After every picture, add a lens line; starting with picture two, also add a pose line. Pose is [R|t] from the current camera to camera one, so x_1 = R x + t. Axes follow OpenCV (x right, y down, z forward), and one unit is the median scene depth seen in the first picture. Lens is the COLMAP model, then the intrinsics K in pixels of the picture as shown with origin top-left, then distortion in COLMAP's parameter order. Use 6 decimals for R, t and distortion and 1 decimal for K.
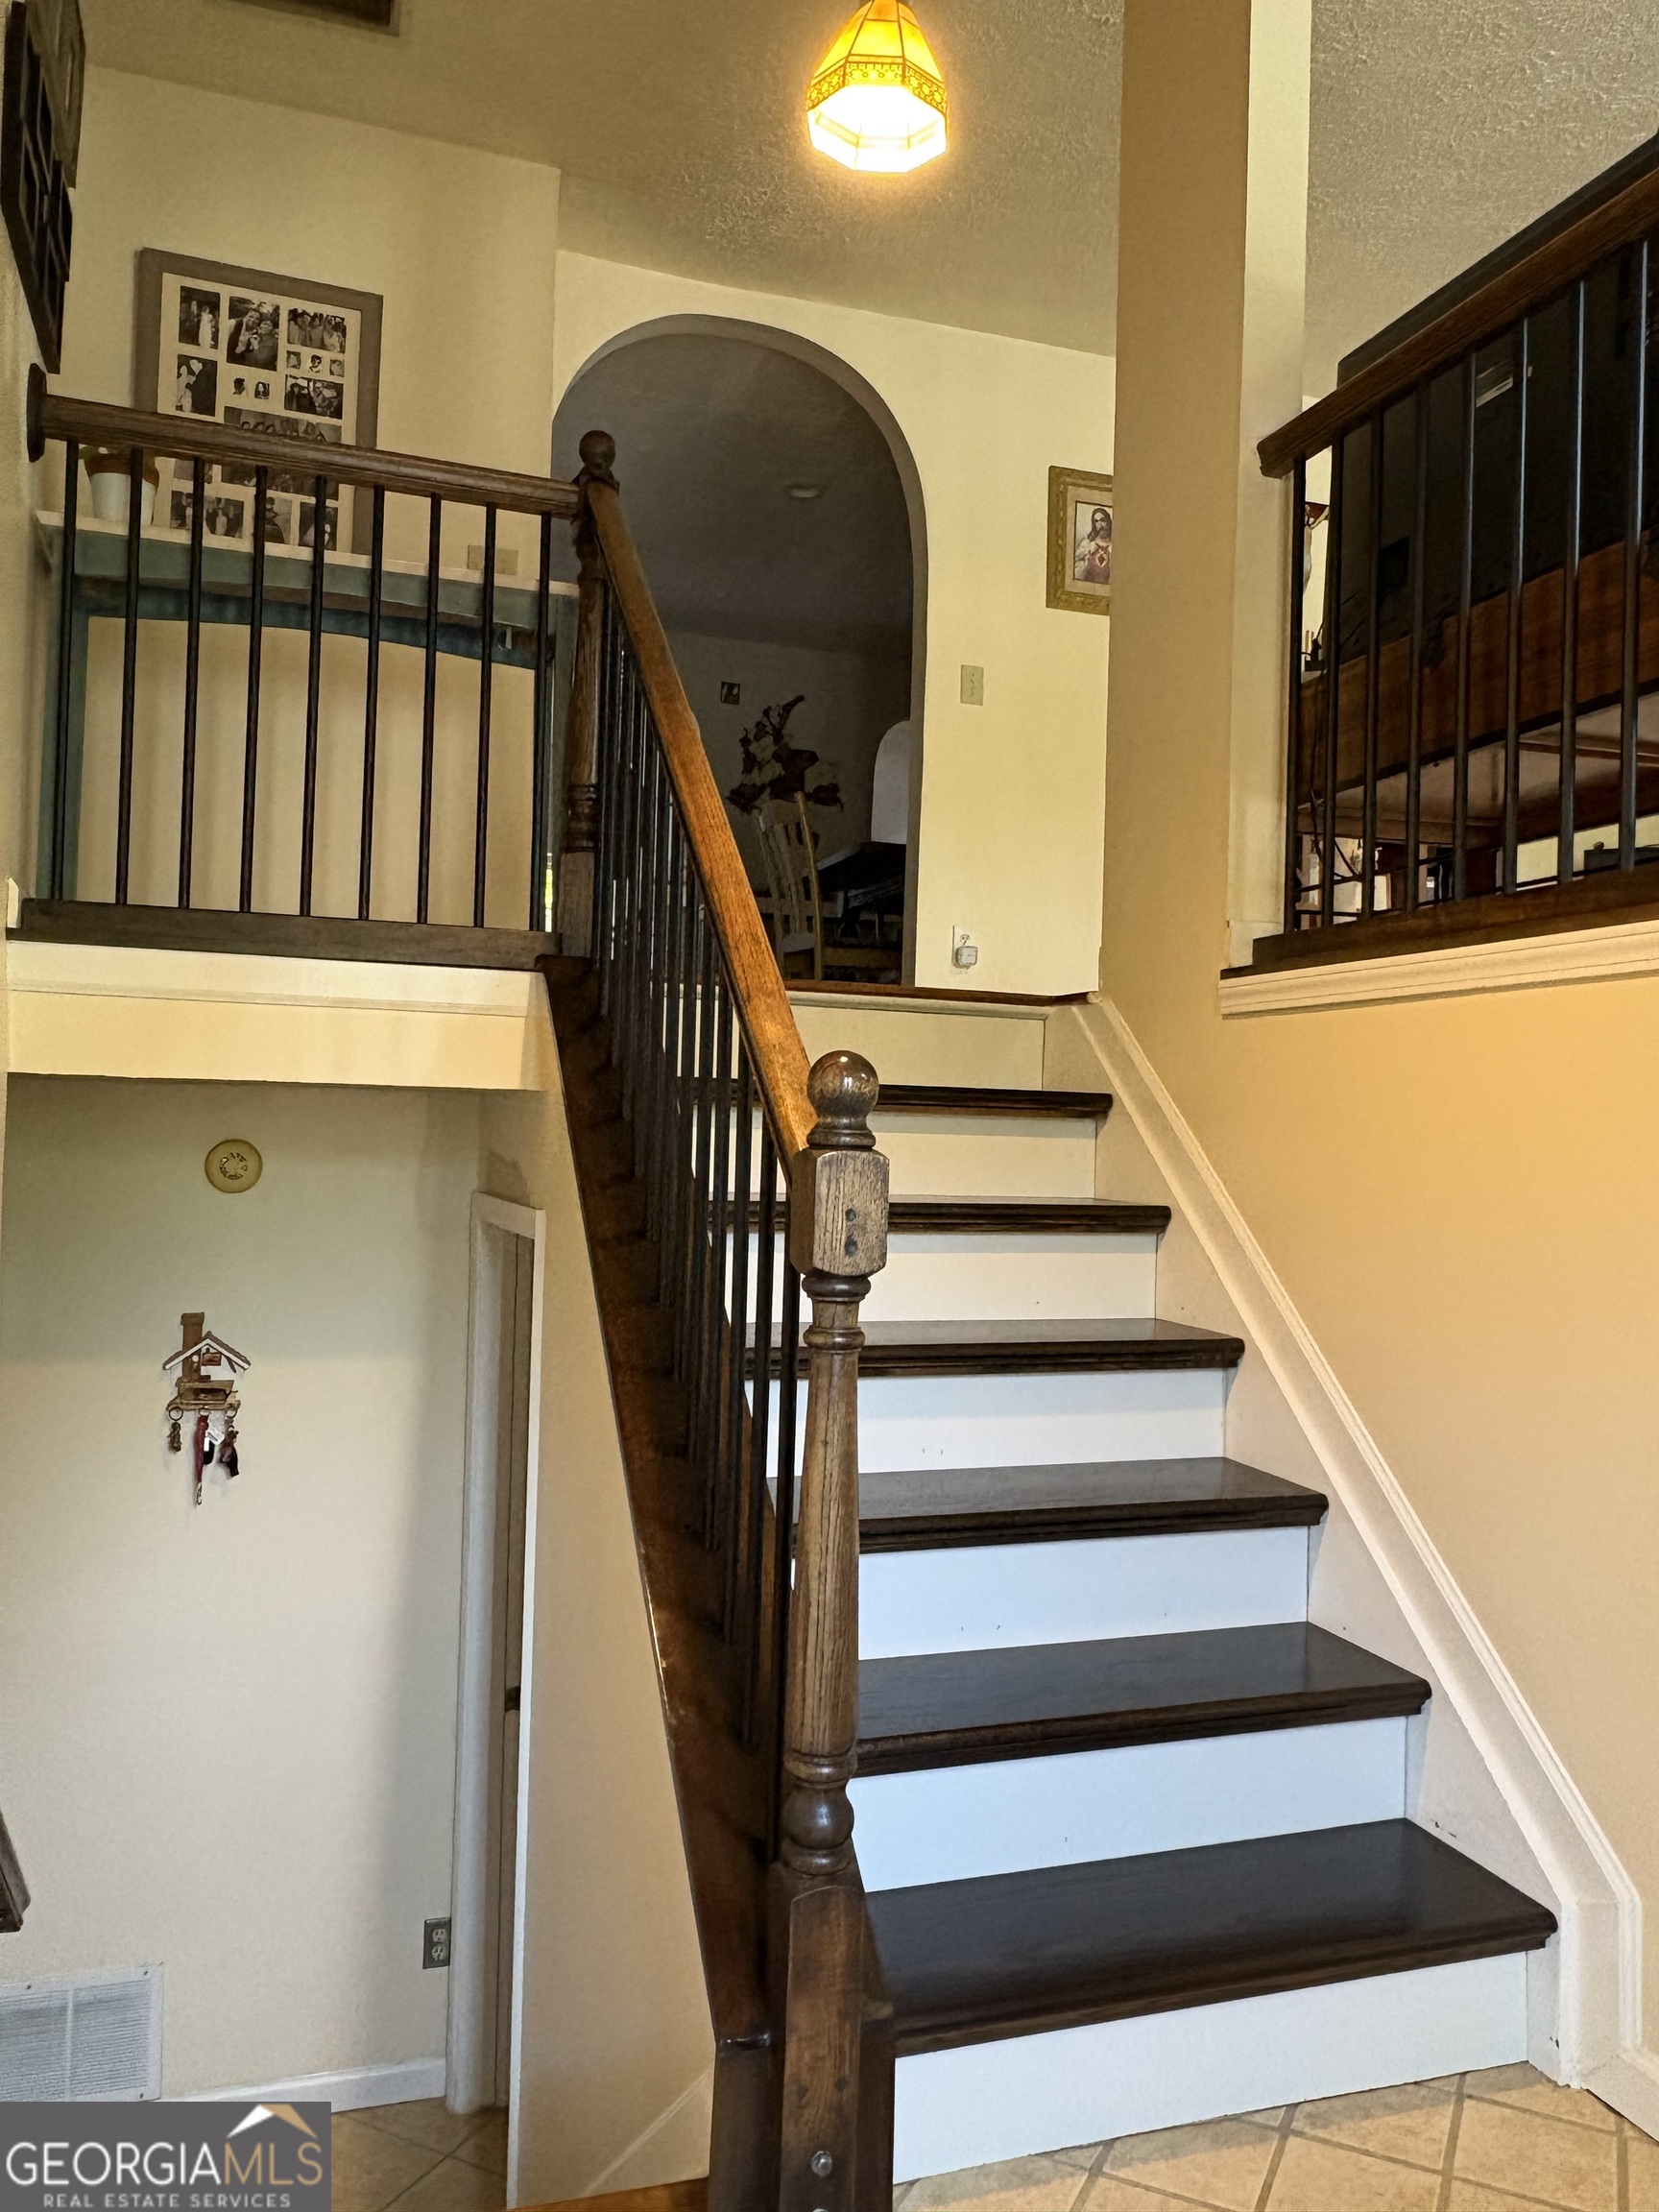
lens RADIAL K [[1649.8, 0, 829.5], [0, 1649.8, 1106.0], [0, 0, 1]] dist [-0.003299, 0.002168]
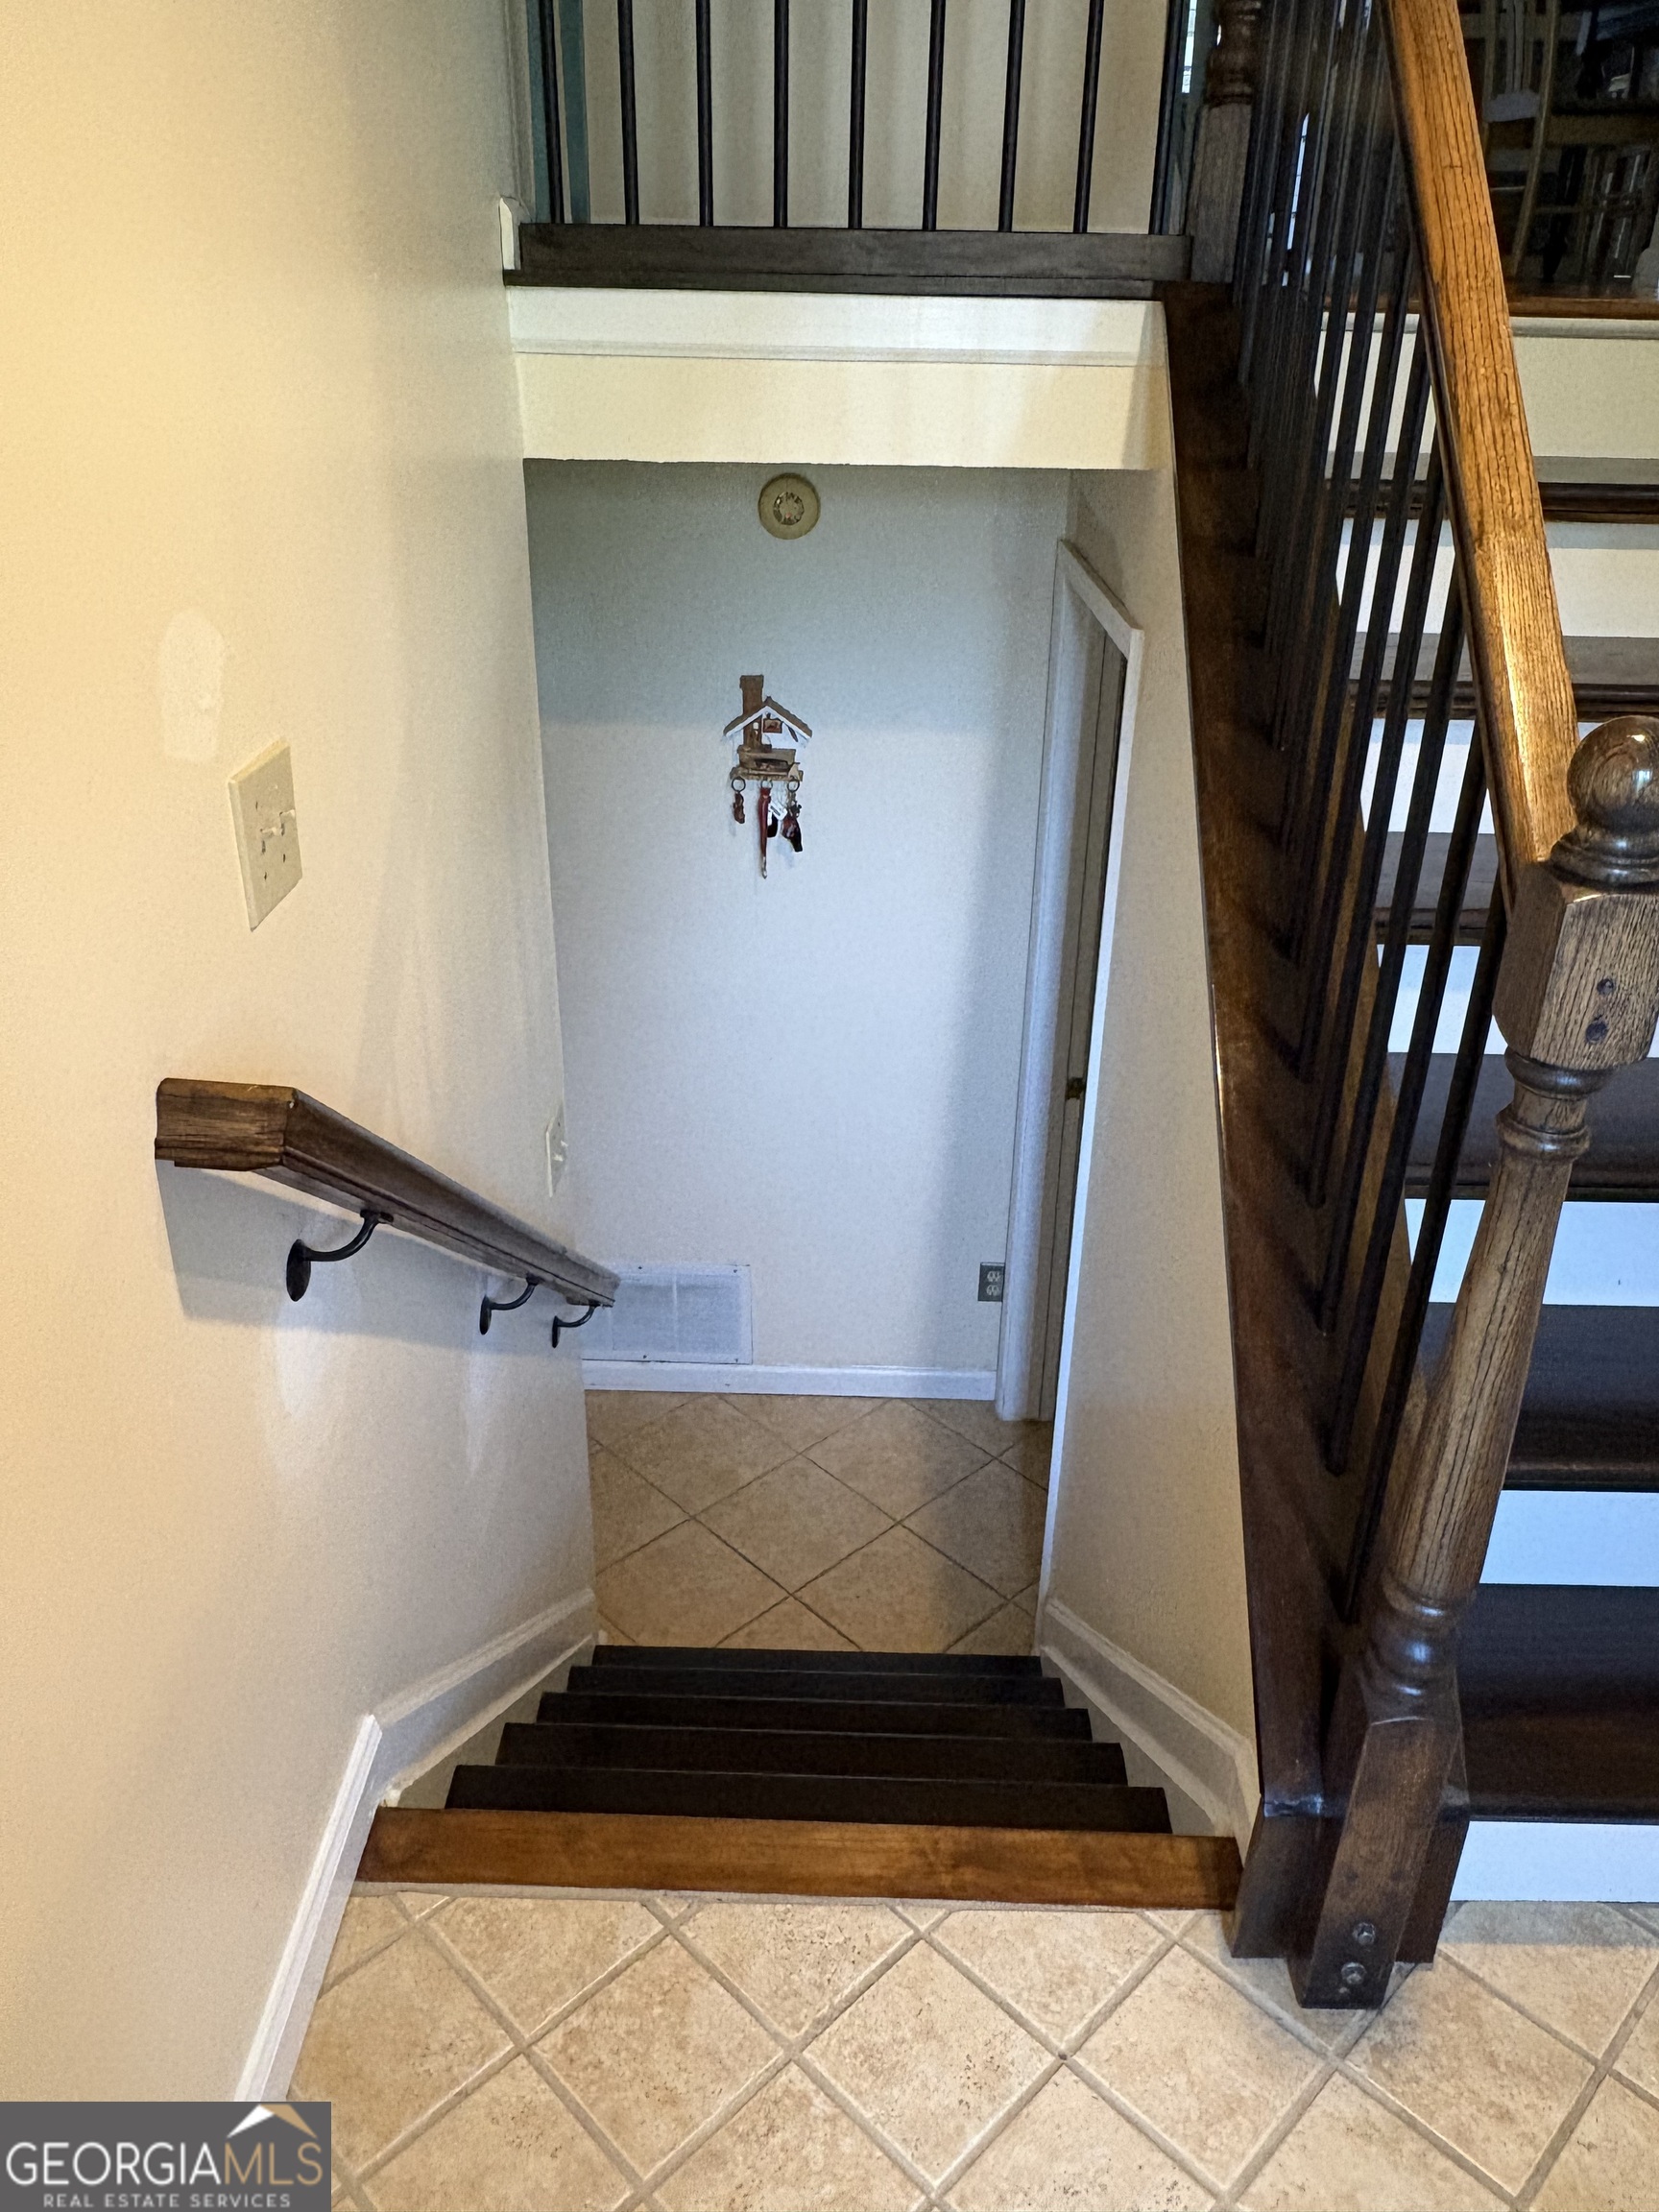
lens RADIAL K [[1649.8, 0, 829.5], [0, 1649.8, 1106.0], [0, 0, 1]] dist [-0.003299, 0.002168]
pose [[0.941297, 0.142805, -0.305886, -0.036623], [0.016865, 0.885091, 0.465112, -0.105253], [0.337157, -0.442967, 0.830726, 0.175295]]
